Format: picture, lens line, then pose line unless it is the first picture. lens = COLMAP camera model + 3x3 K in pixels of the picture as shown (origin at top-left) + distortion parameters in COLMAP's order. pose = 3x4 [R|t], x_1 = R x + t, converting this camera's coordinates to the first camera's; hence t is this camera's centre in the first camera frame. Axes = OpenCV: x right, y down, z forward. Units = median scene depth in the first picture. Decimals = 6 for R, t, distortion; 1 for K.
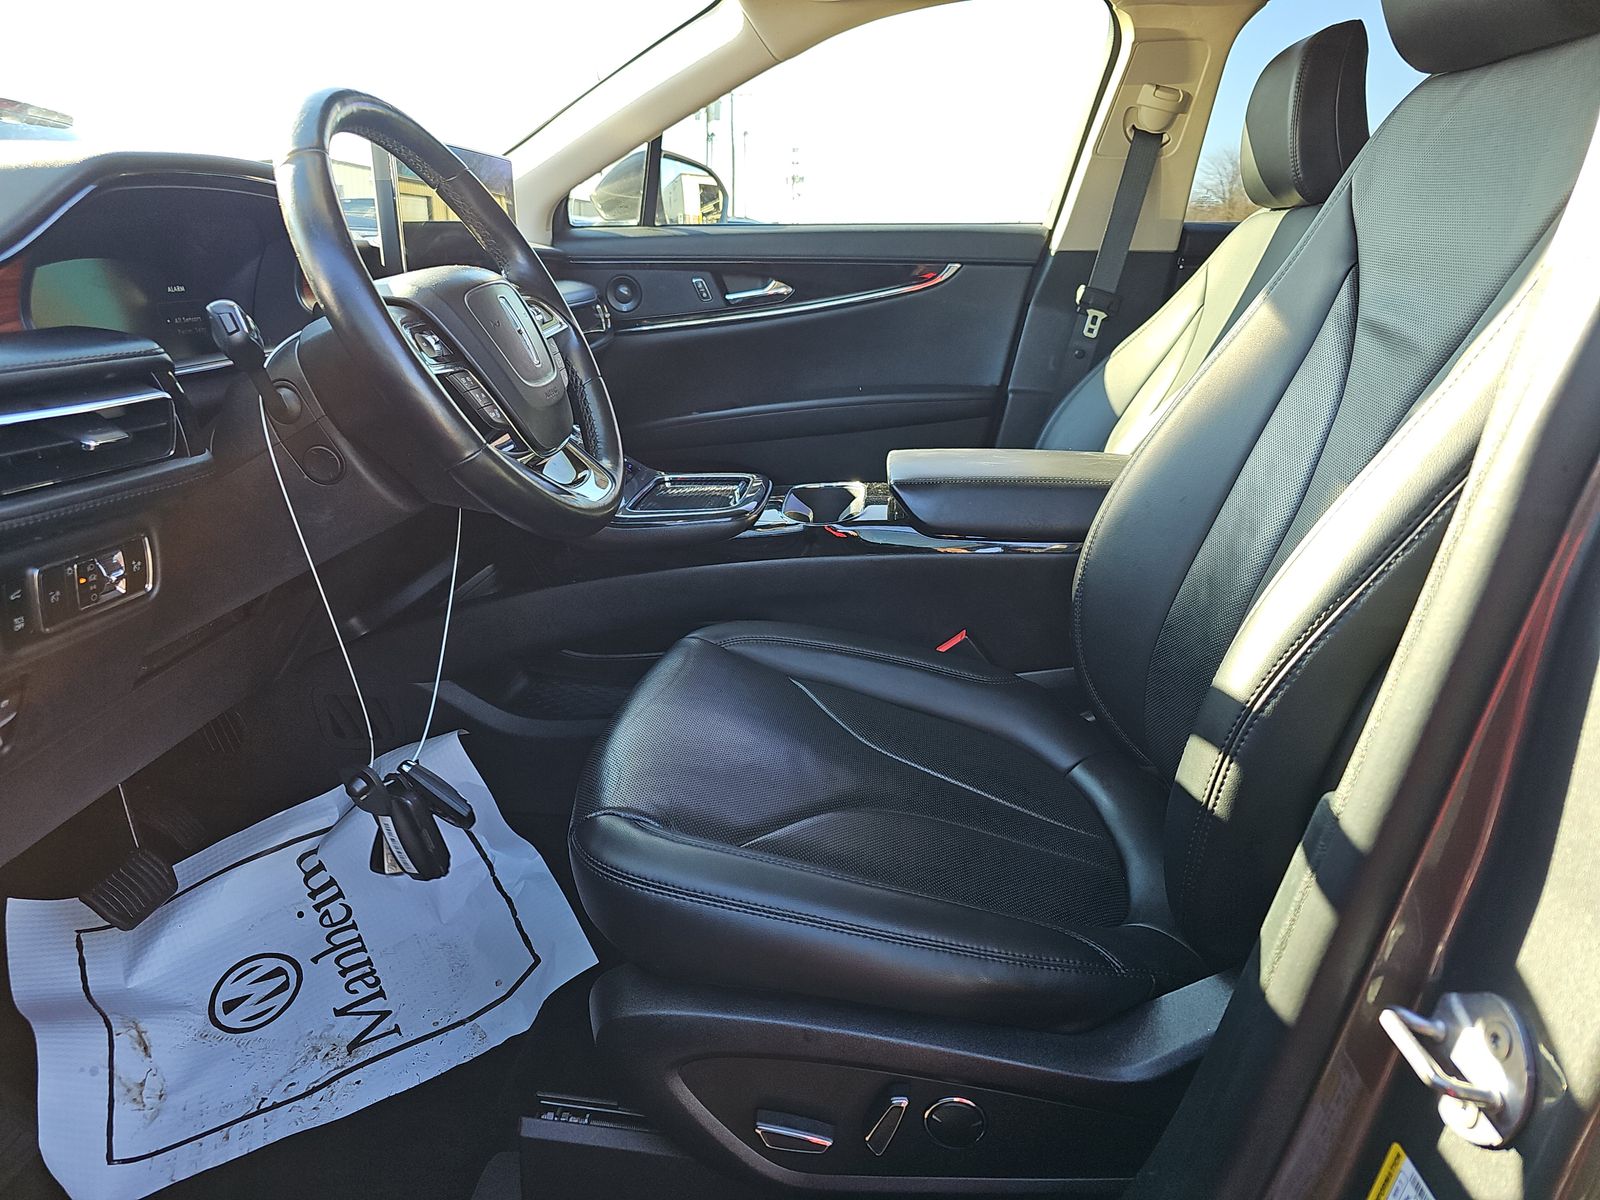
lens RADIAL K [[1077.5, 0, 796.9], [0, 1077.5, 602.8], [0, 0, 1]] dist [0.019406, -0.002518]
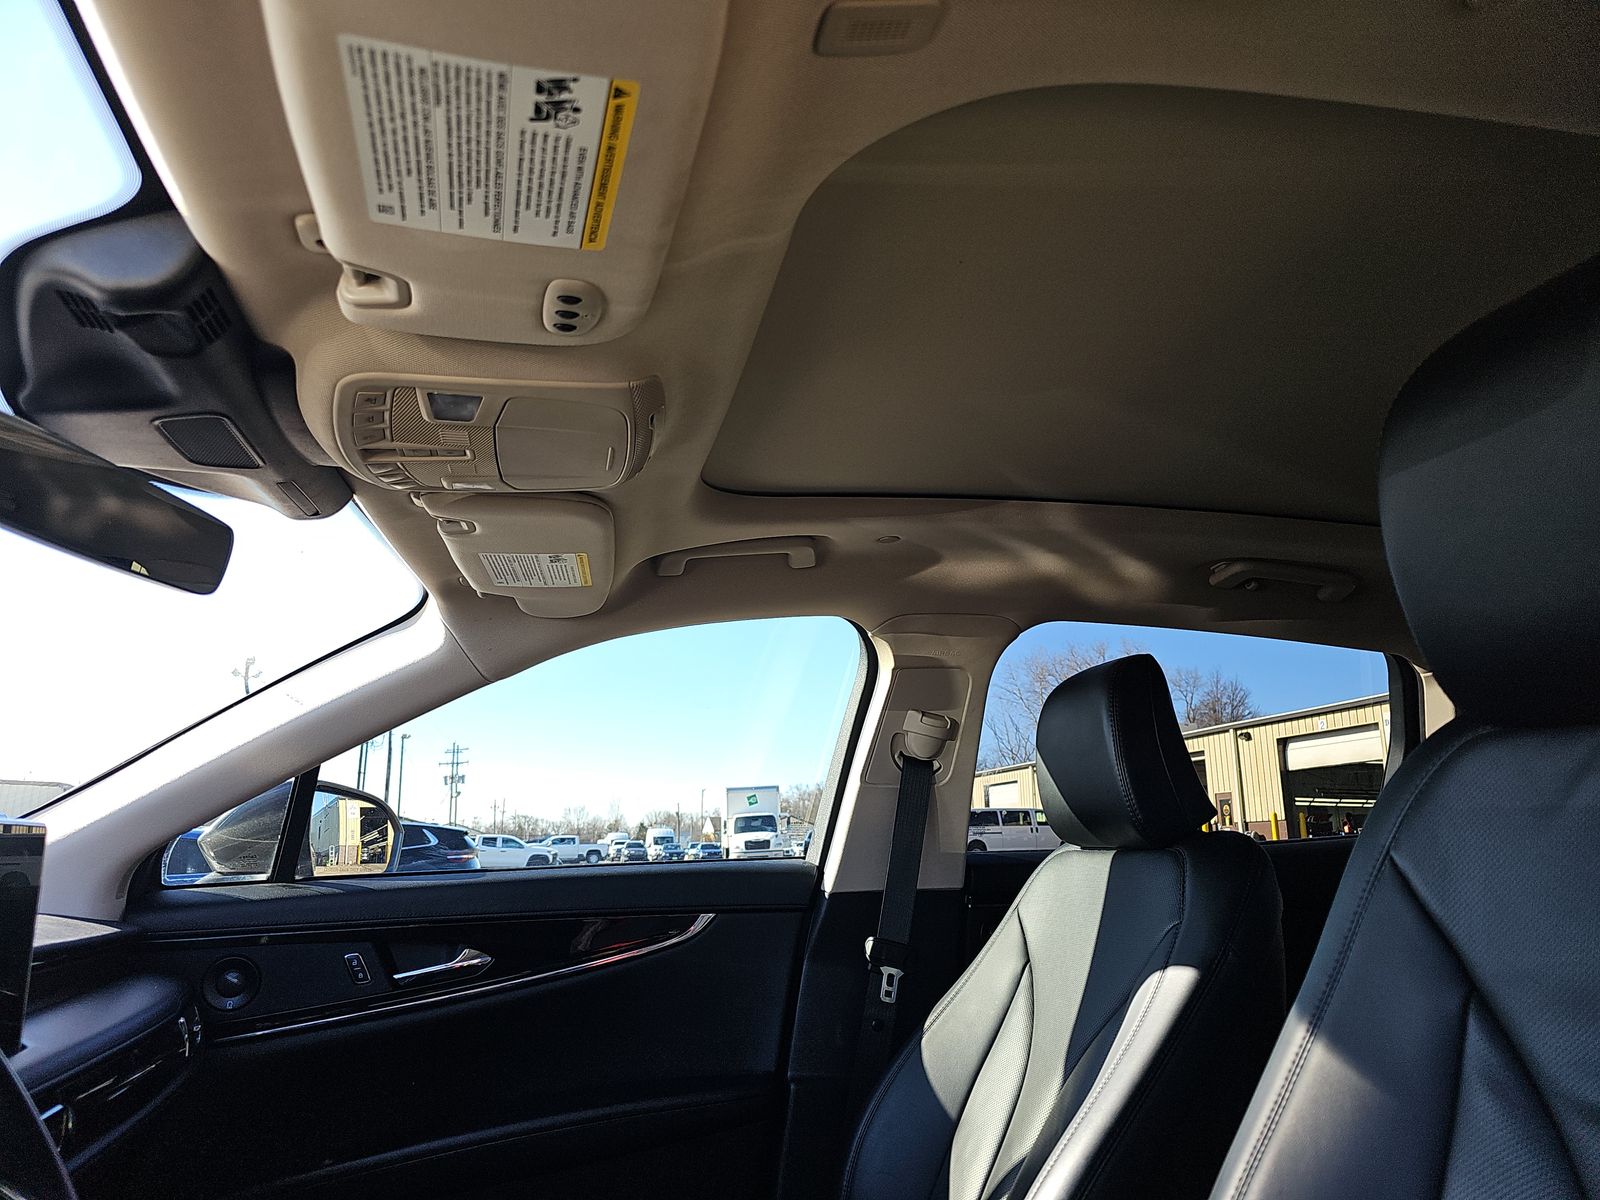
lens RADIAL K [[1077.5, 0, 801.4], [0, 1077.5, 605.8], [0, 0, 1]] dist [0.019406, -0.002518]
pose [[0.954908, 0.036204, 0.294686, -0.029088], [0.118029, 0.864450, -0.488668, -0.119748], [-0.272433, 0.501414, 0.821197, 0.232378]]
